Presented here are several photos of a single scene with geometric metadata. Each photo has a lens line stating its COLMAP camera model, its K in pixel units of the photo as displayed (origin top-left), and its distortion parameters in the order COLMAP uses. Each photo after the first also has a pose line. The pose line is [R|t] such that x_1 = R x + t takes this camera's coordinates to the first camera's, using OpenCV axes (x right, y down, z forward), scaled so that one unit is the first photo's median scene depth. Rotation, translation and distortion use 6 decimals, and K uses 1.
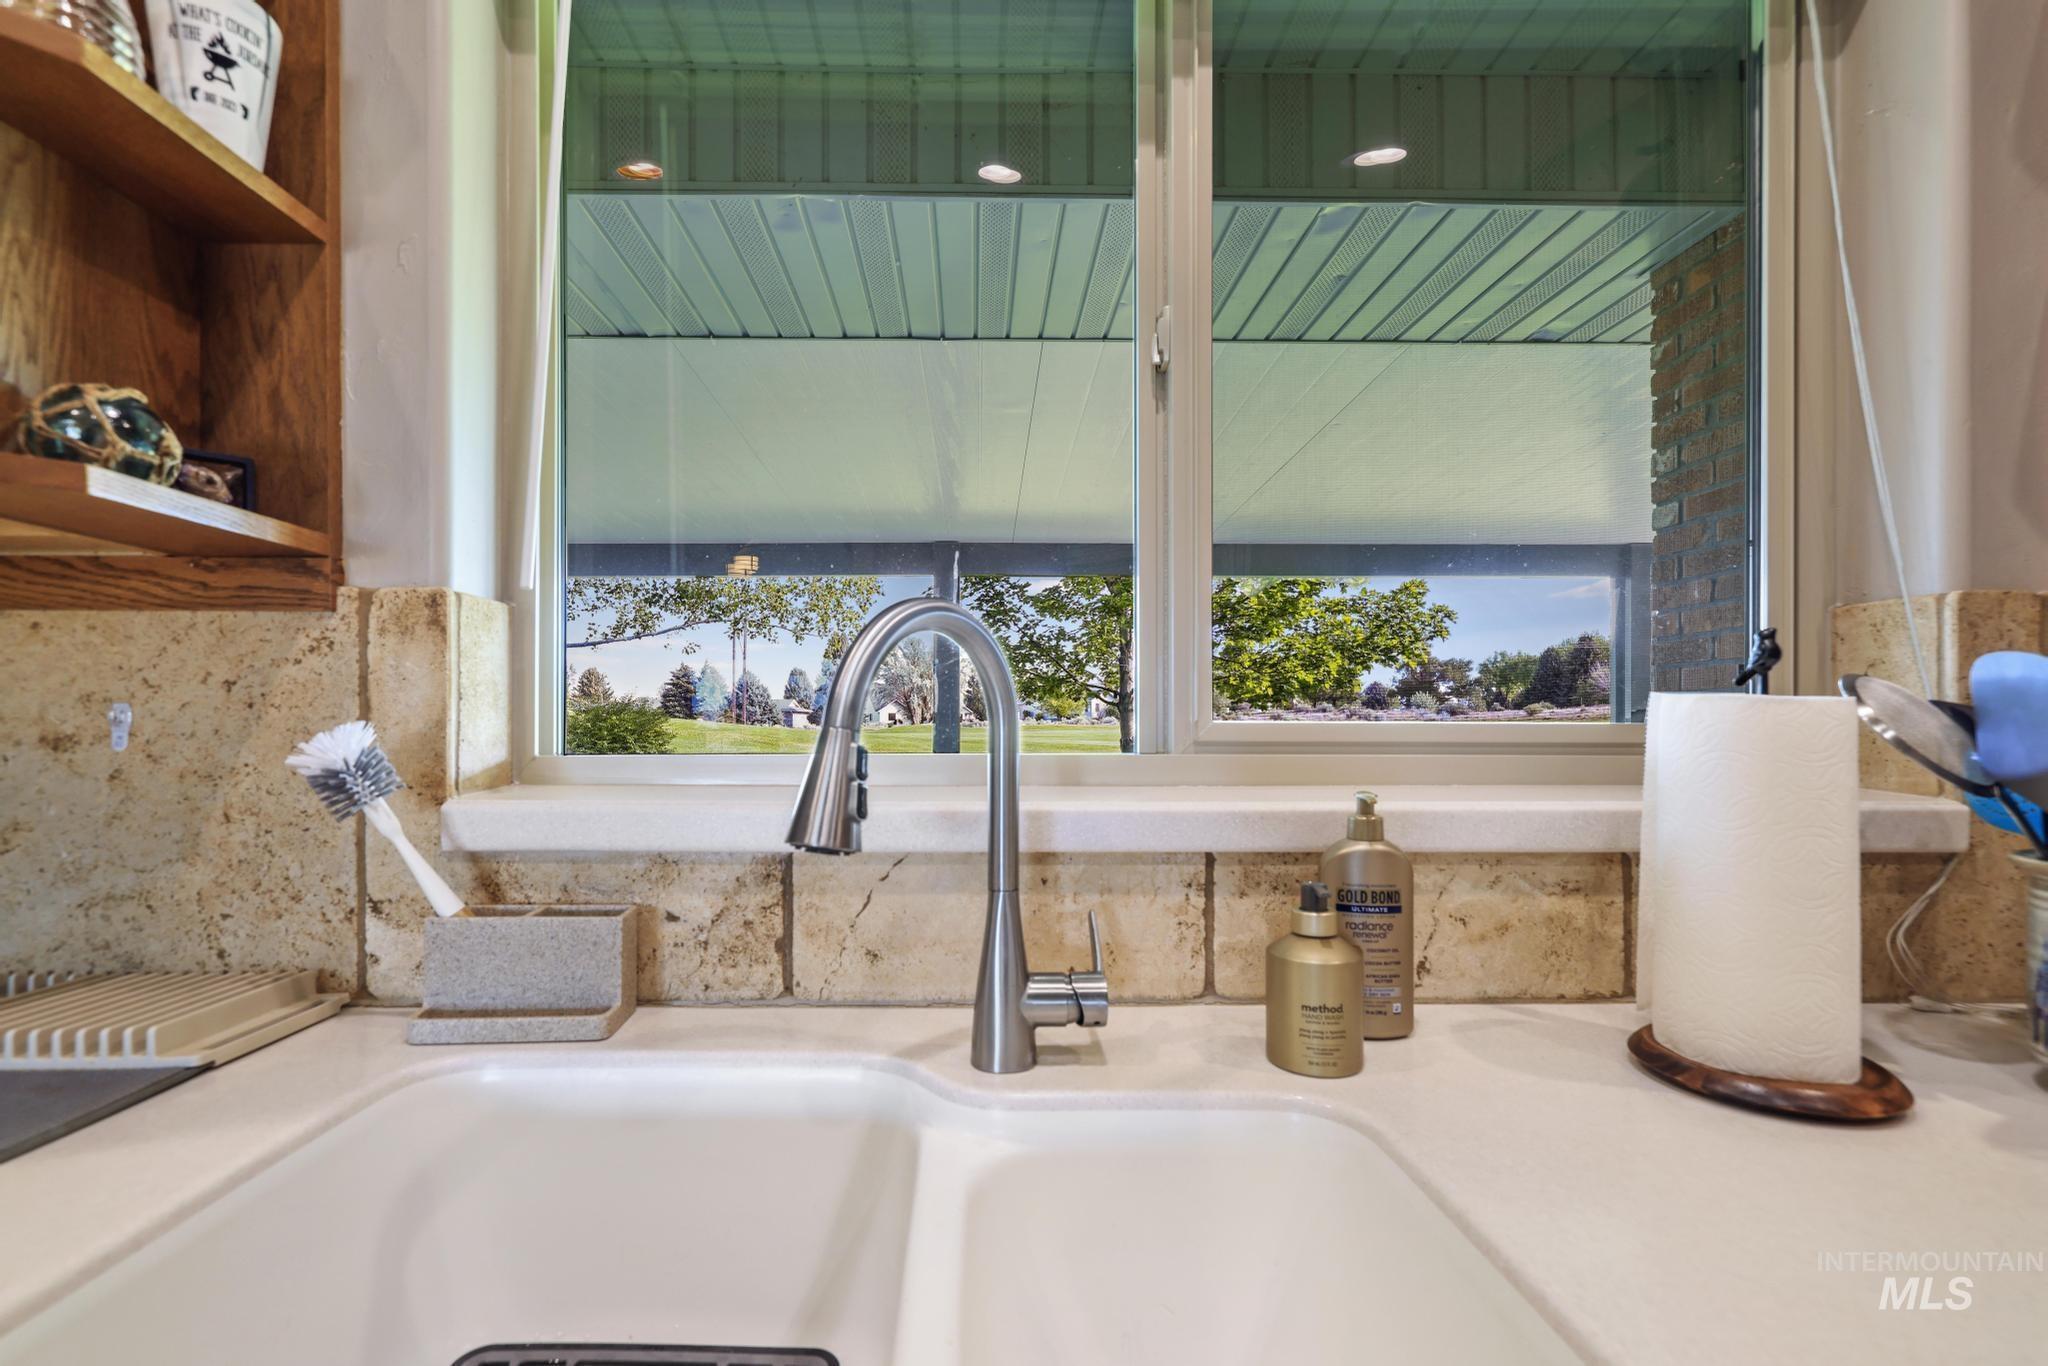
lens RADIAL K [[902.2, 0, 986.3], [0, 902.2, 730.2], [0, 0, 1]] dist [0.002893, -0.000855]
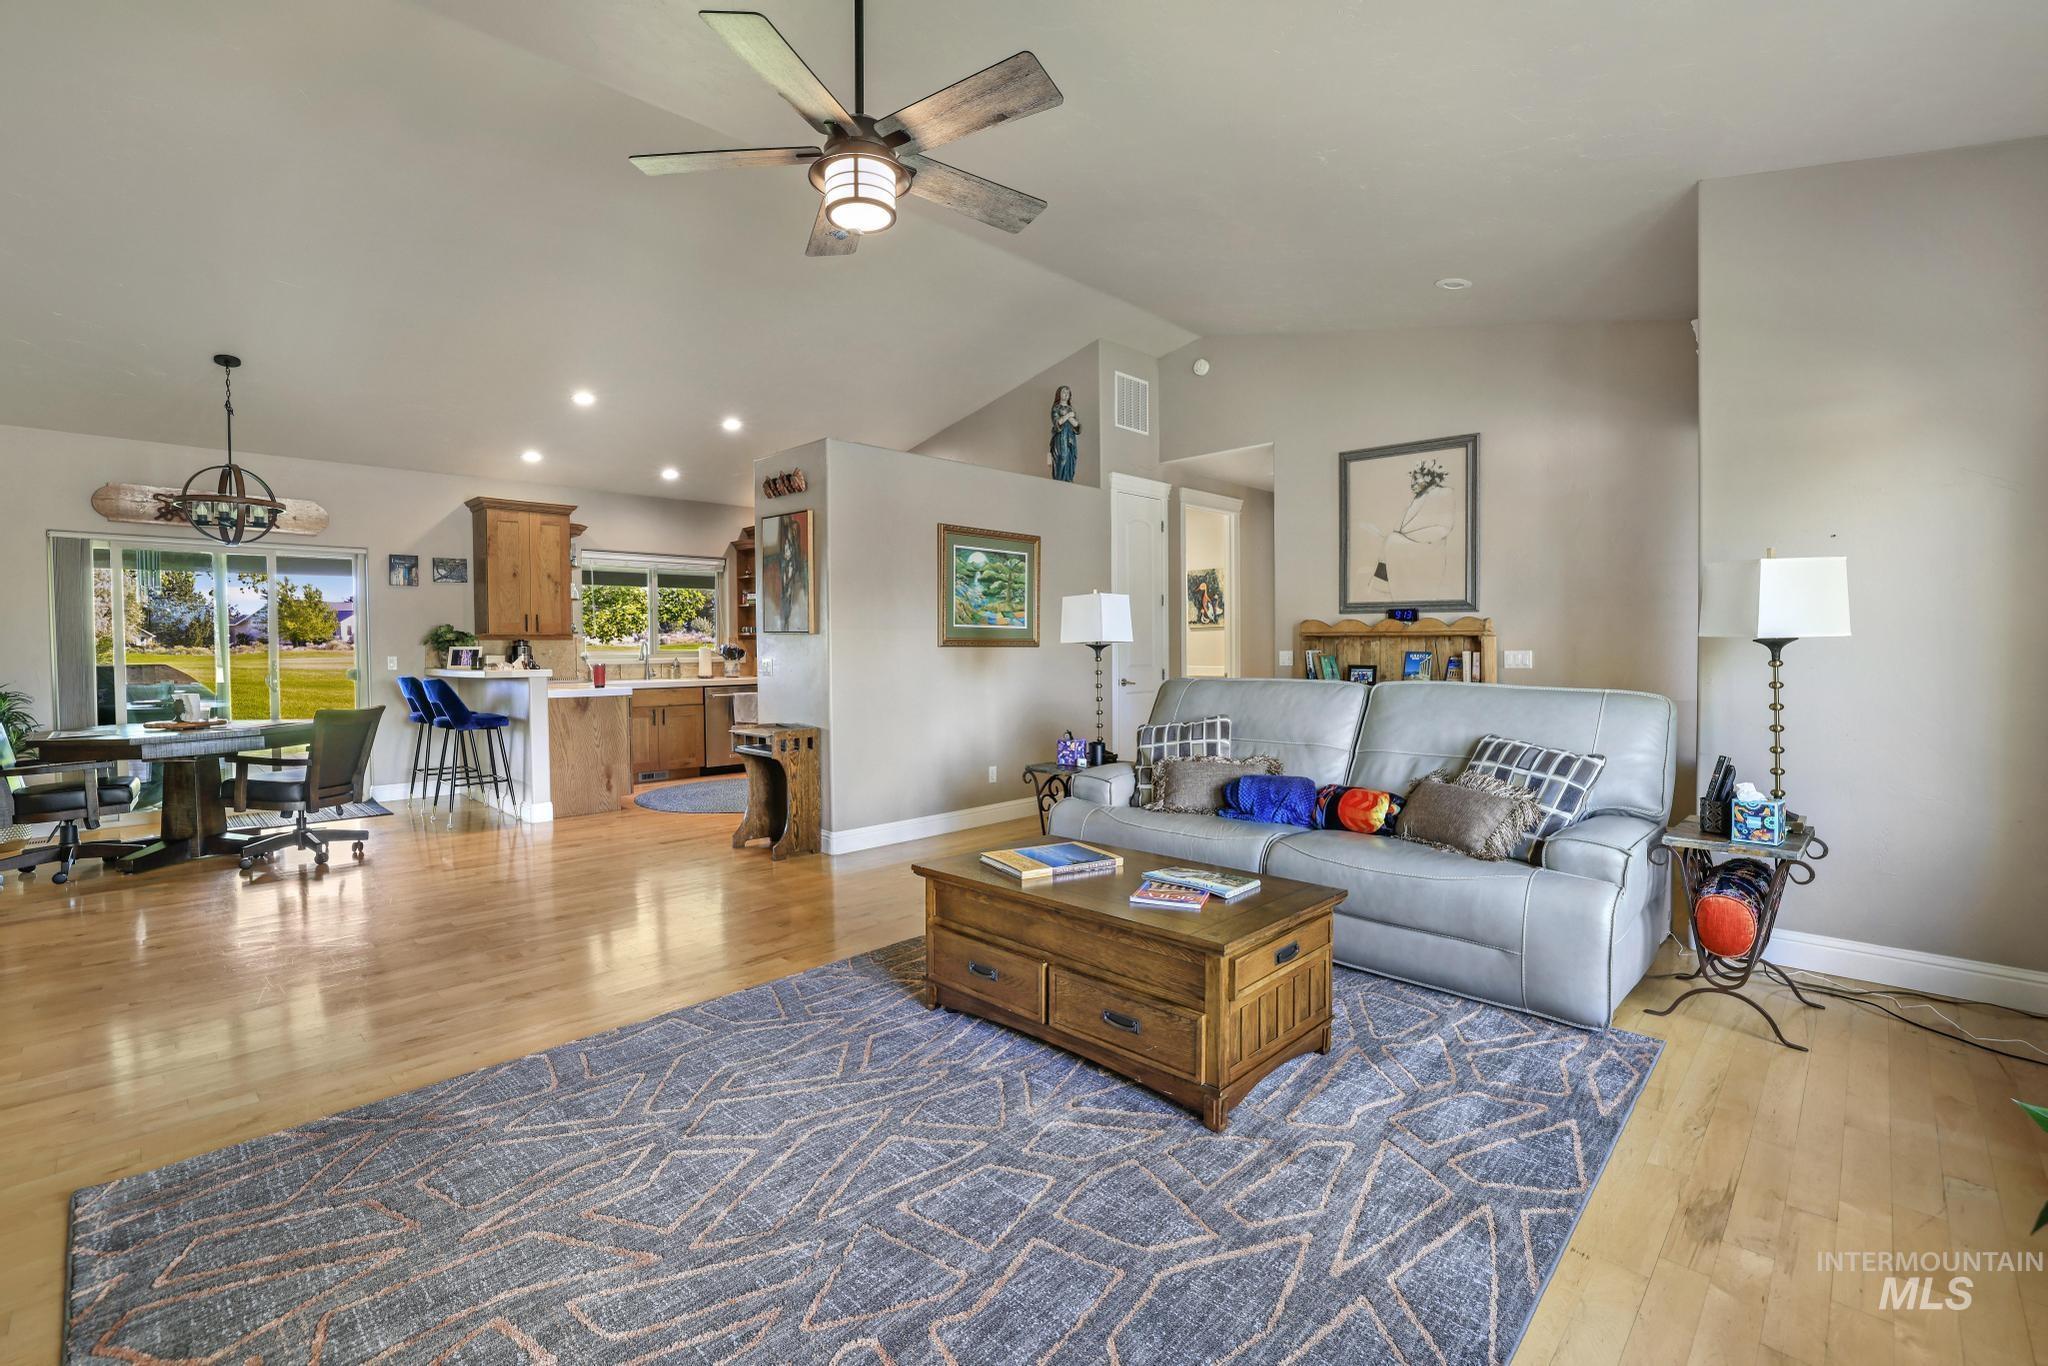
lens RADIAL K [[902.2, 0, 974.3], [0, 902.2, 667.0], [0, 0, 1]] dist [0.002893, -0.000855]
pose [[0.736651, -0.023054, 0.675880, -4.074556], [0.010341, 0.999686, 0.022828, -0.017278], [-0.676194, -0.009827, 0.736658, -8.976124]]
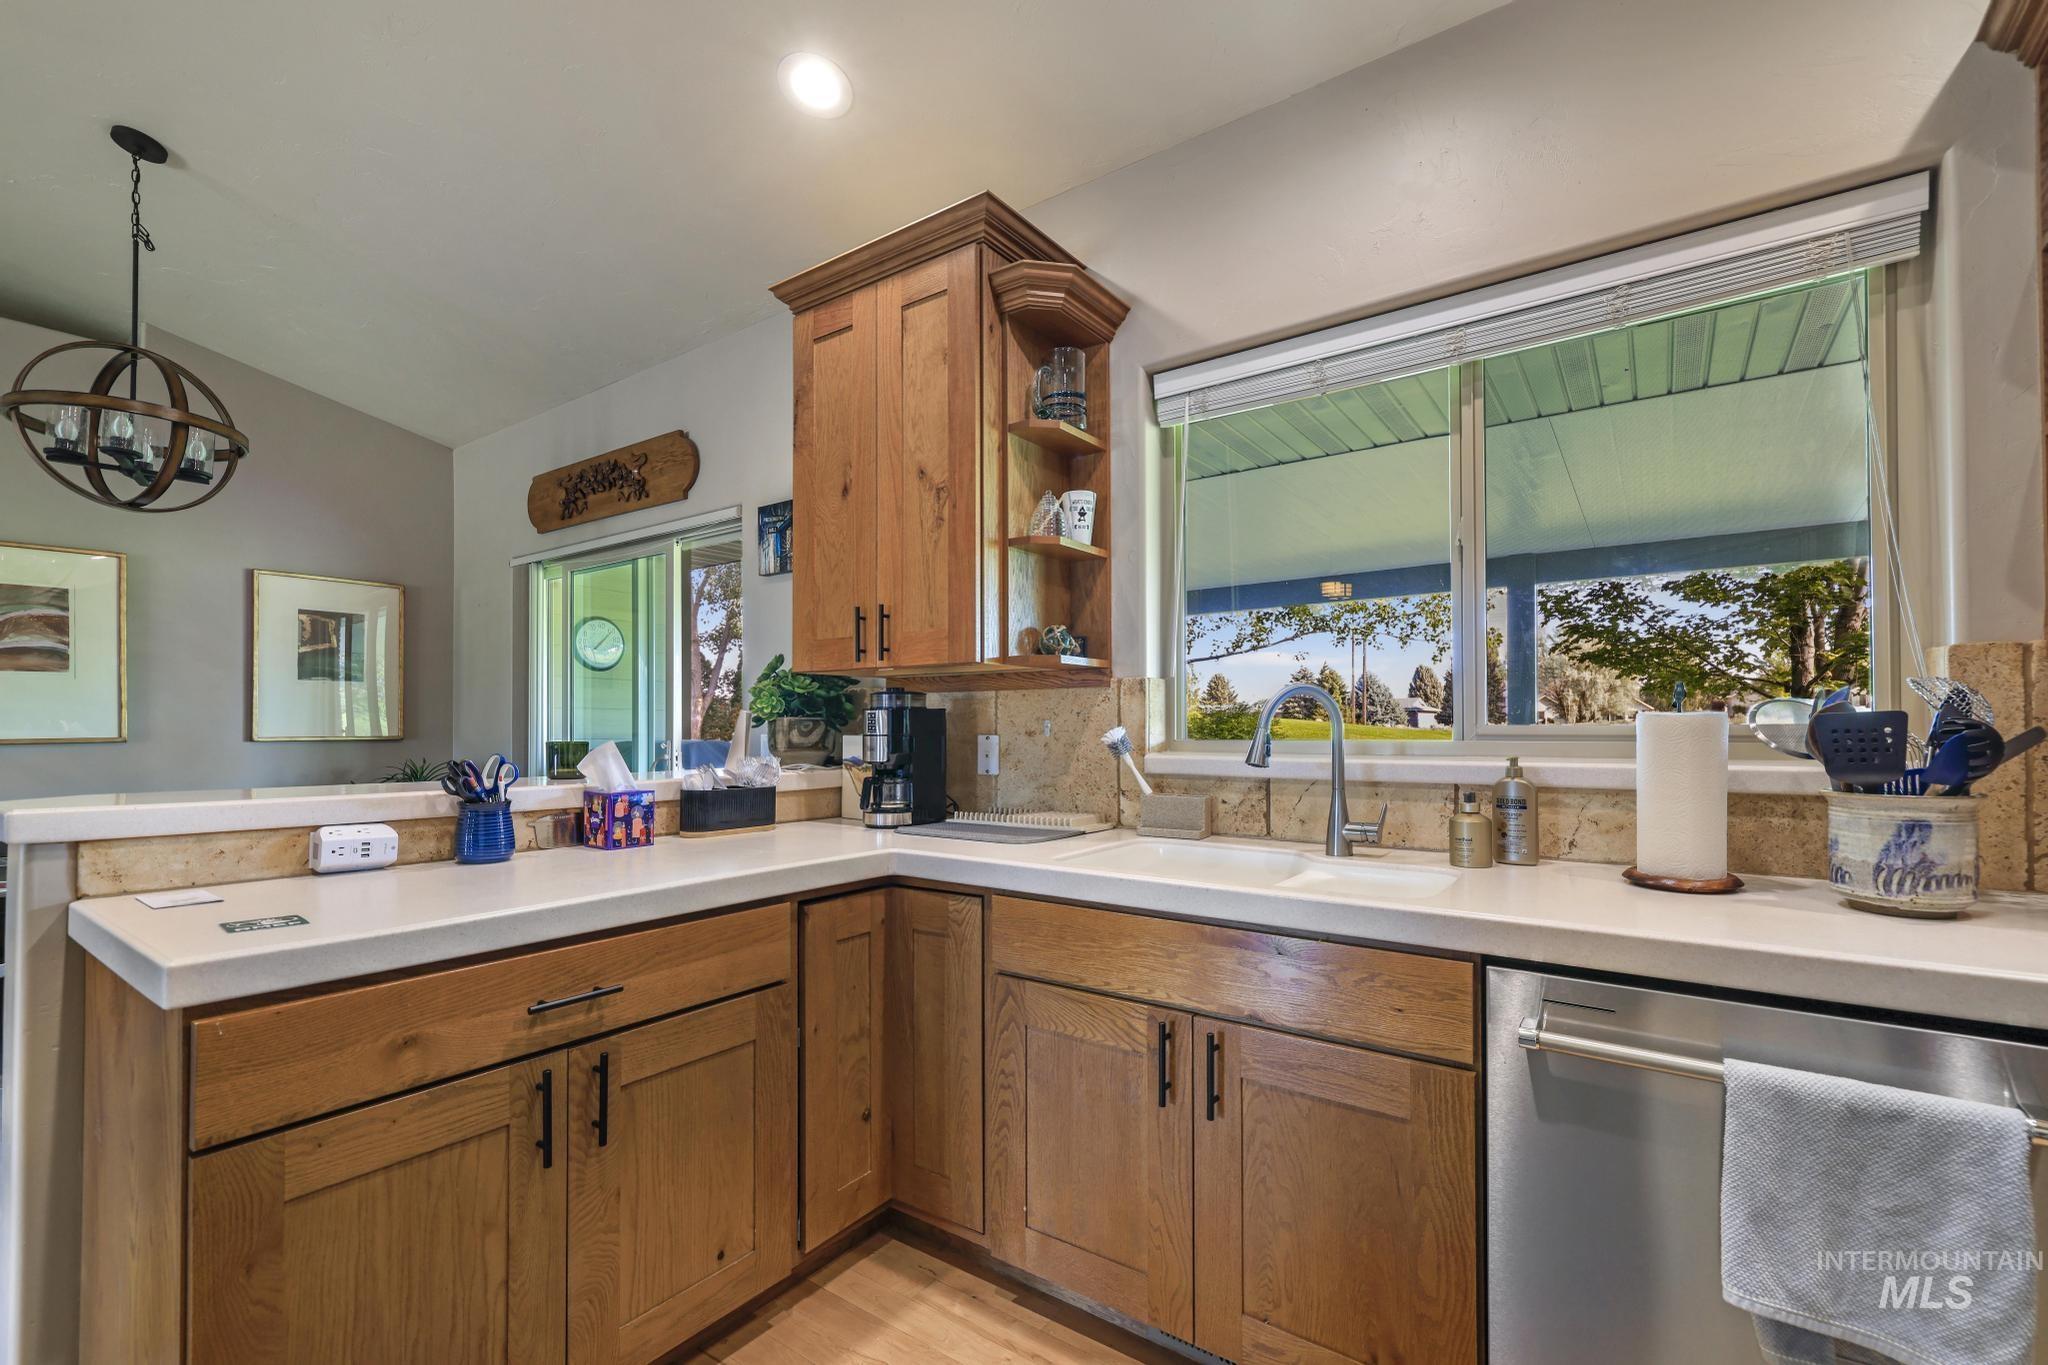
lens RADIAL K [[902.2, 0, 996.7], [0, 902.2, 713.1], [0, 0, 1]] dist [0.002893, -0.000855]
pose [[0.792794, -0.013190, -0.609347, 0.704558], [0.001412, 0.999803, -0.019804, 0.004471], [0.609488, 0.014841, 0.792656, -1.429242]]
